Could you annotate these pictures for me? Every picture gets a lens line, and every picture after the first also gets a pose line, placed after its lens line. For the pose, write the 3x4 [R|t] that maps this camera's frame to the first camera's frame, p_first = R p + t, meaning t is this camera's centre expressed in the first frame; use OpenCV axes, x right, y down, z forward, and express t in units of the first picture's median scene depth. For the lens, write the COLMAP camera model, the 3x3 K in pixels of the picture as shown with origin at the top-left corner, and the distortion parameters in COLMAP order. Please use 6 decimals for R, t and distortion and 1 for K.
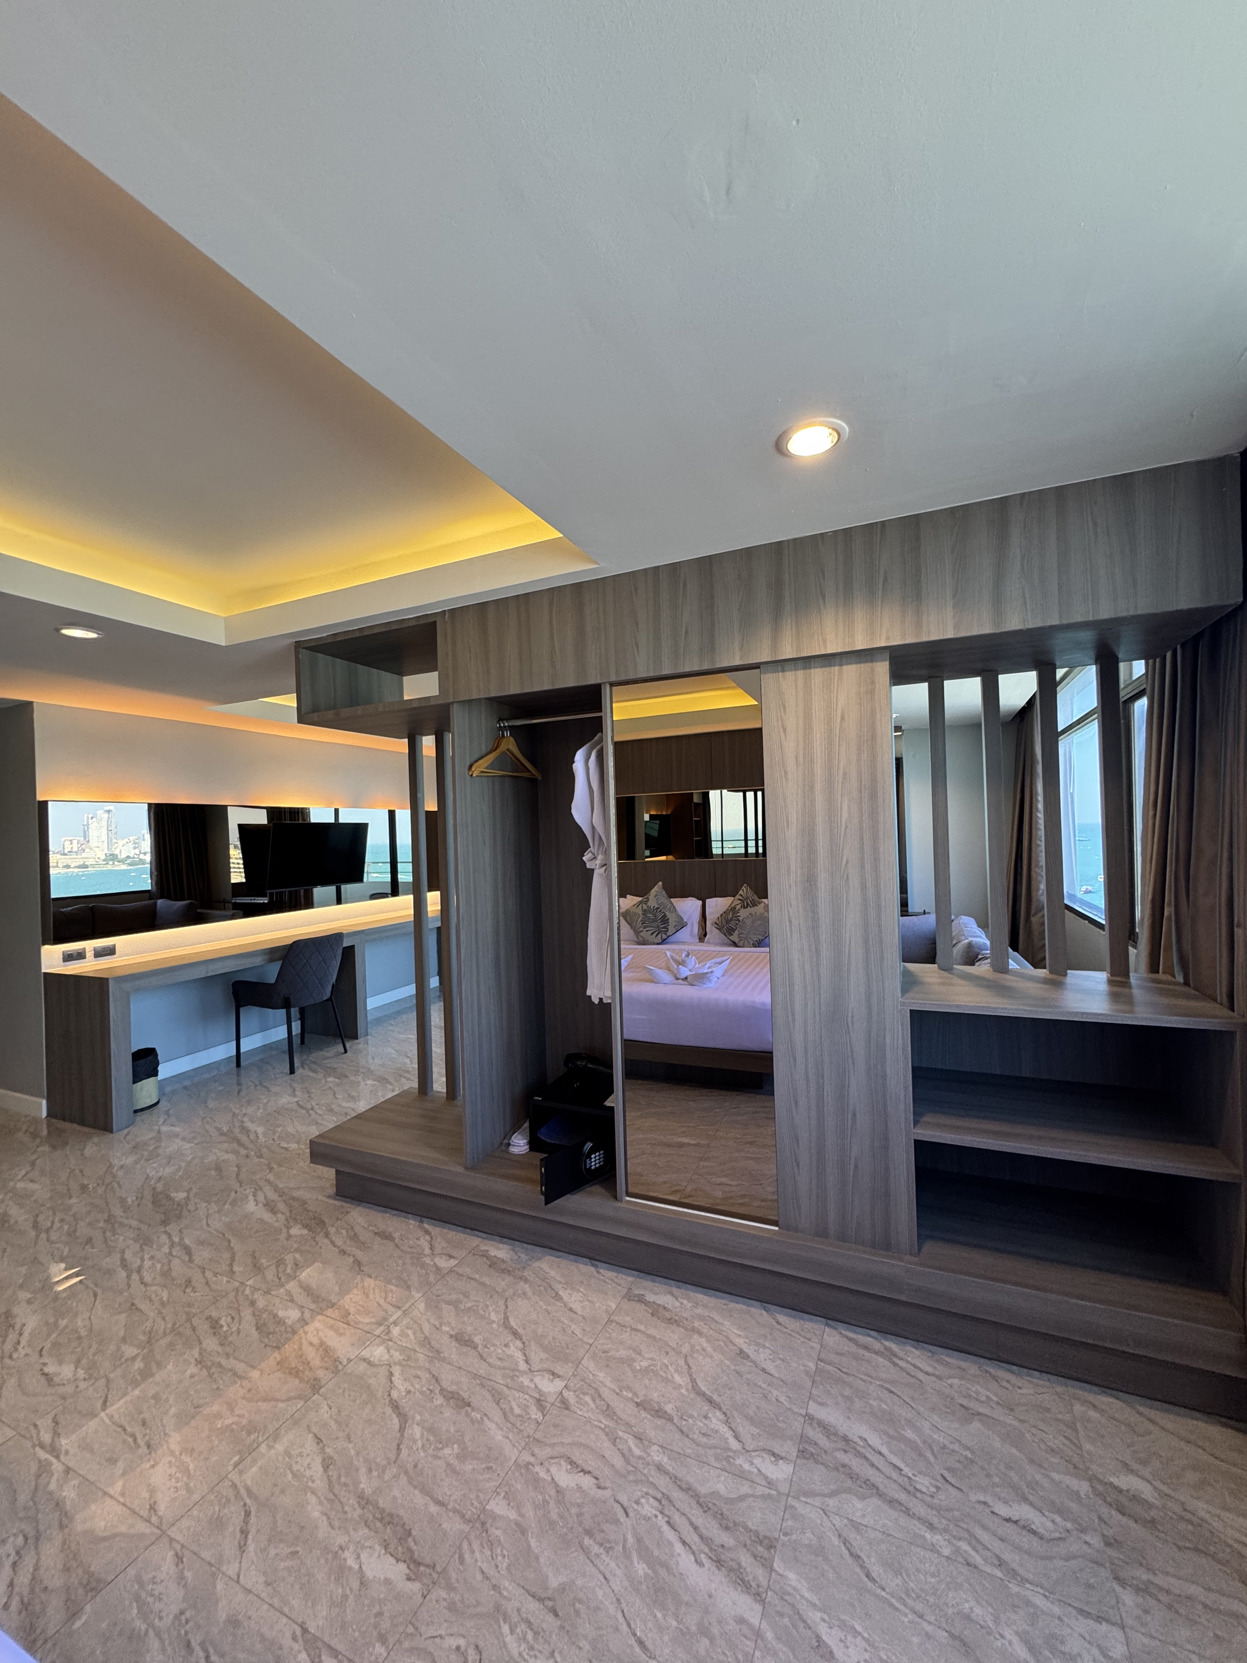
lens RADIAL K [[664.0, 0, 627.6], [0, 664.0, 832.5], [0, 0, 1]] dist [-0.000492, -0.000114]
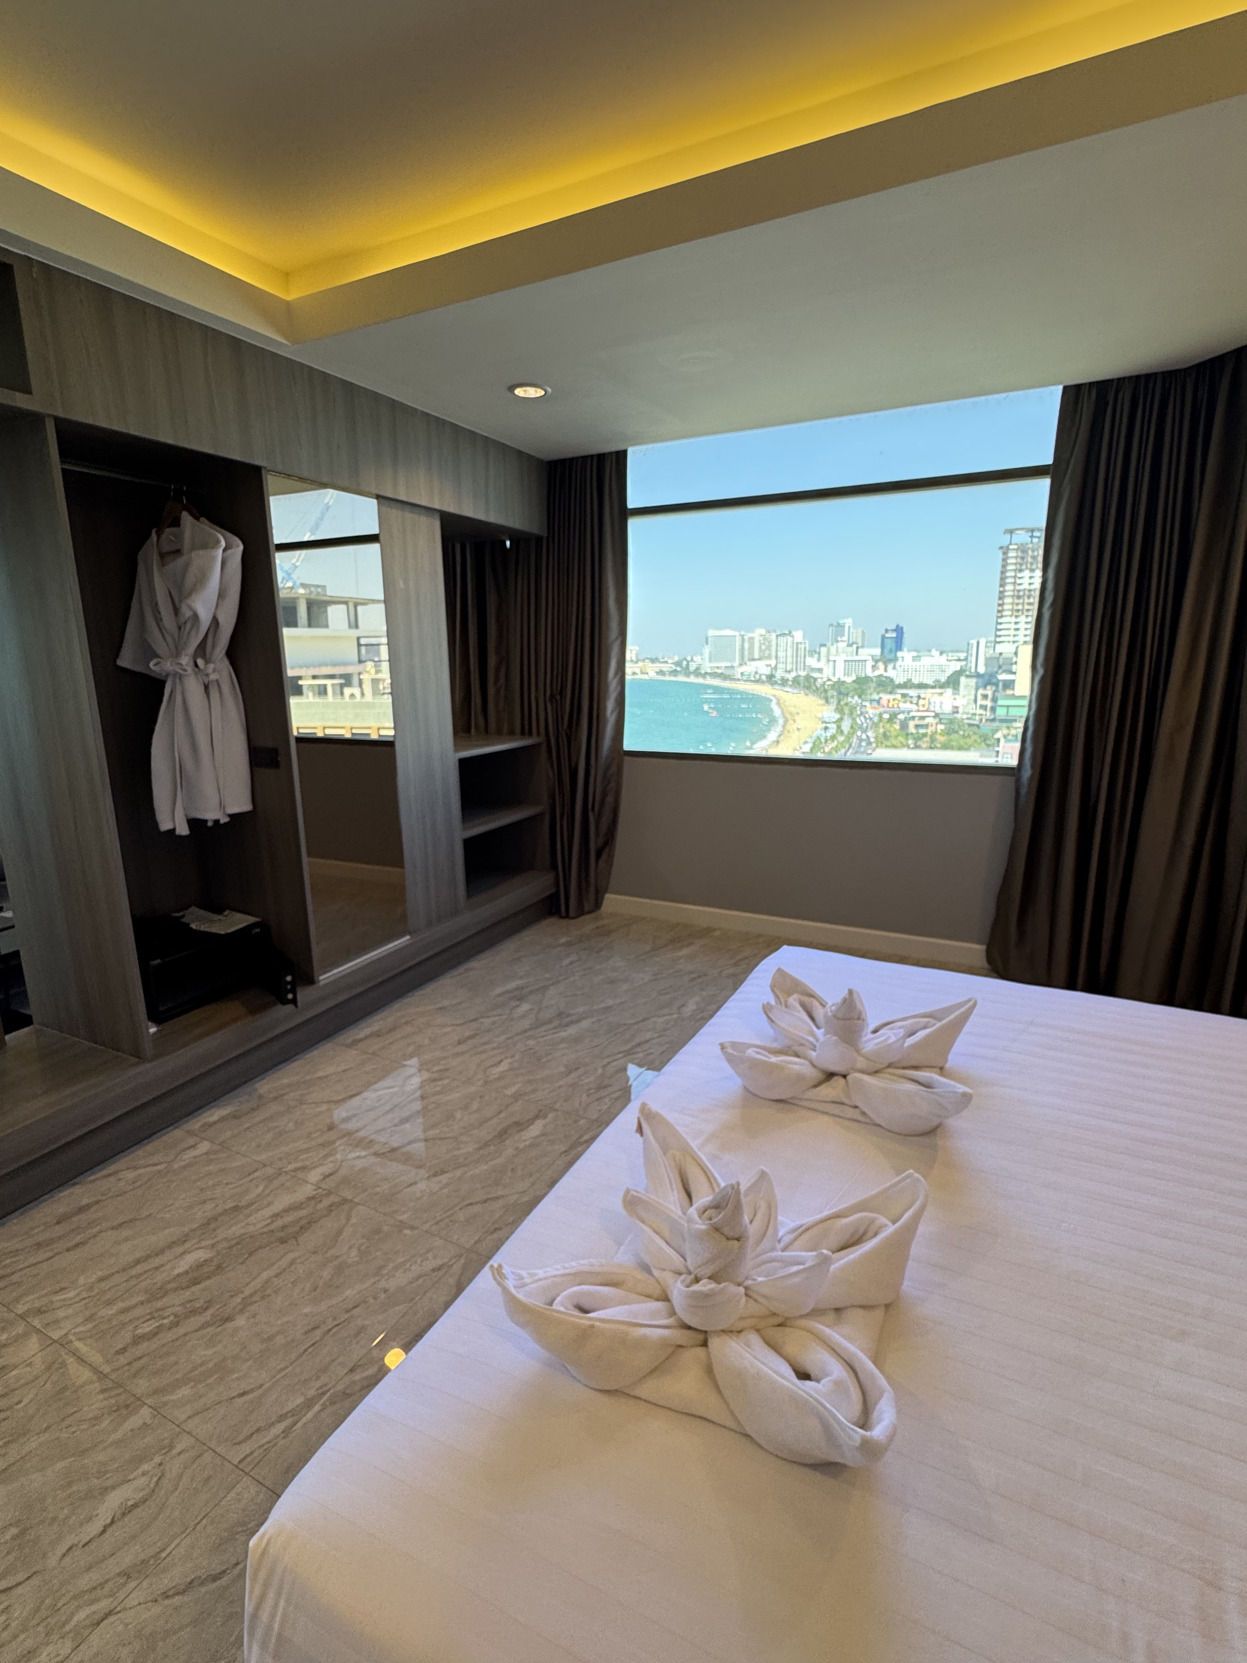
lens RADIAL K [[782.0, 0, 623.9], [0, 782.0, 830.7], [0, 0, 1]] dist [0.000791, 0.000067]
pose [[0.057257, -0.188570, 0.980389, -1.389386], [0.010087, 0.982059, 0.188303, 0.089304], [-0.998309, -0.000893, 0.058132, 0.500238]]
